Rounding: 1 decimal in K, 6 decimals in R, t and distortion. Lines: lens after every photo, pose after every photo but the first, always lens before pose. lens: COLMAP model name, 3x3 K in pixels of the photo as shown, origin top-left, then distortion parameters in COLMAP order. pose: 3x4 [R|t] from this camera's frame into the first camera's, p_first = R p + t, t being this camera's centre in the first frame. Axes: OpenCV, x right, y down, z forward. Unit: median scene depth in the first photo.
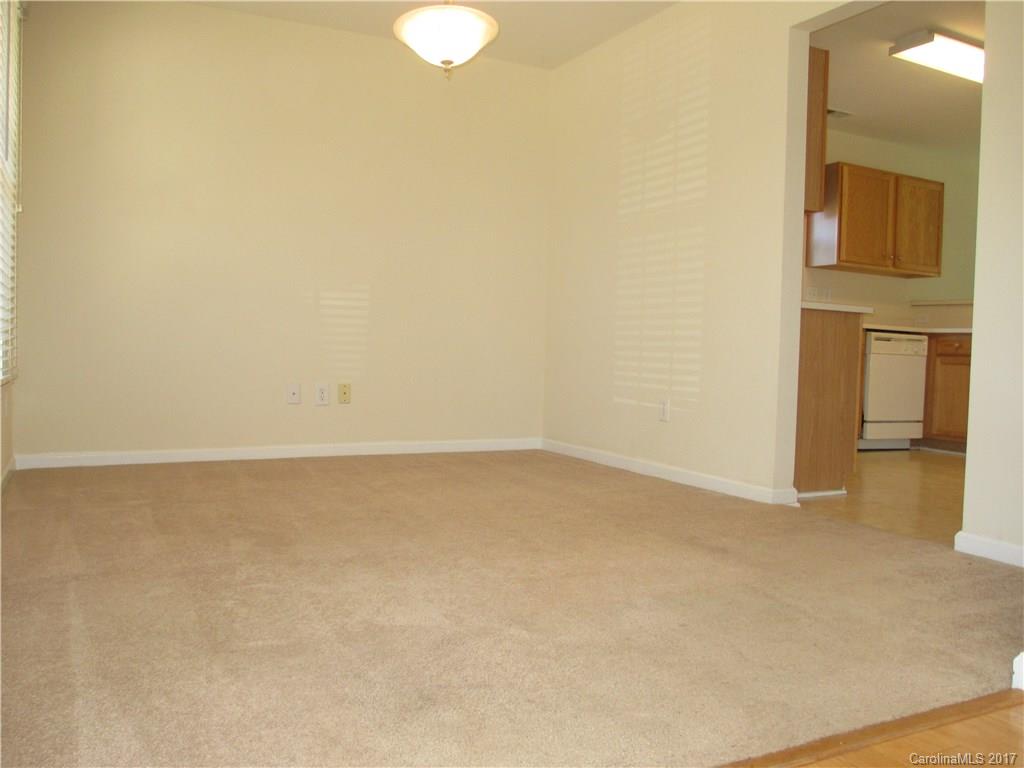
lens RADIAL K [[877.5, 0, 511.8], [0, 877.5, 386.8], [0, 0, 1]] dist [-0.035102, -0.001966]
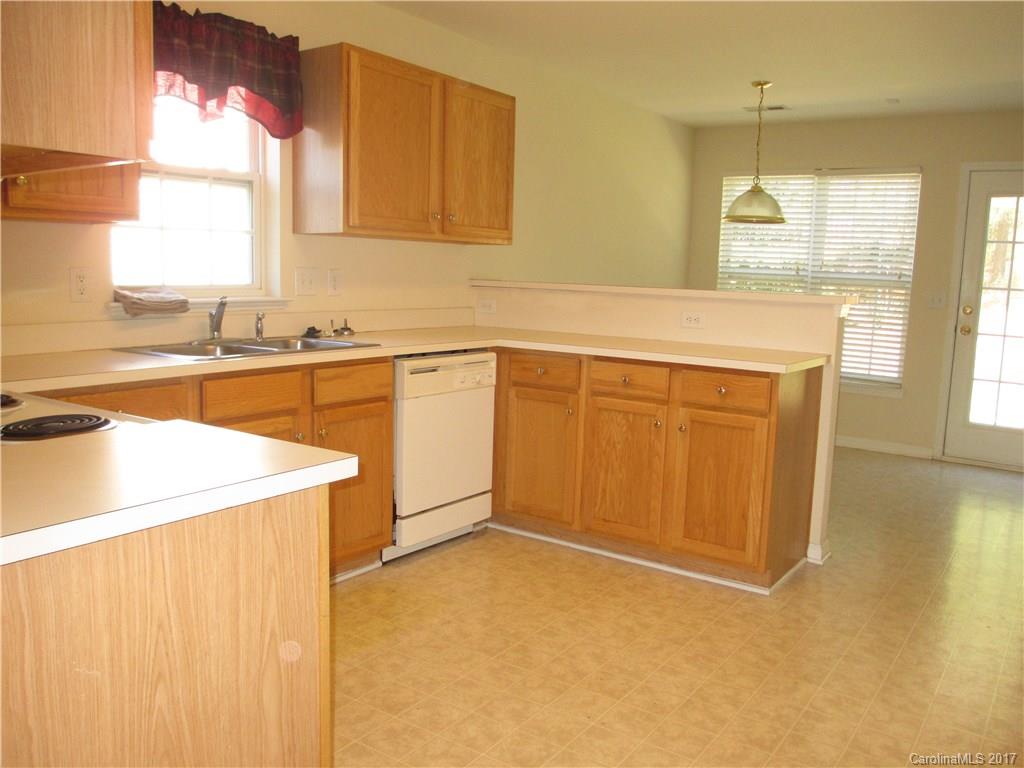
lens RADIAL K [[877.5, 0, 514.5], [0, 877.5, 384.7], [0, 0, 1]] dist [-0.035102, -0.001966]
pose [[0.892307, -0.064842, 0.446748, 0.213354], [0.018039, 0.993962, 0.108235, -0.101970], [-0.451069, -0.088520, 0.888088, 0.445898]]
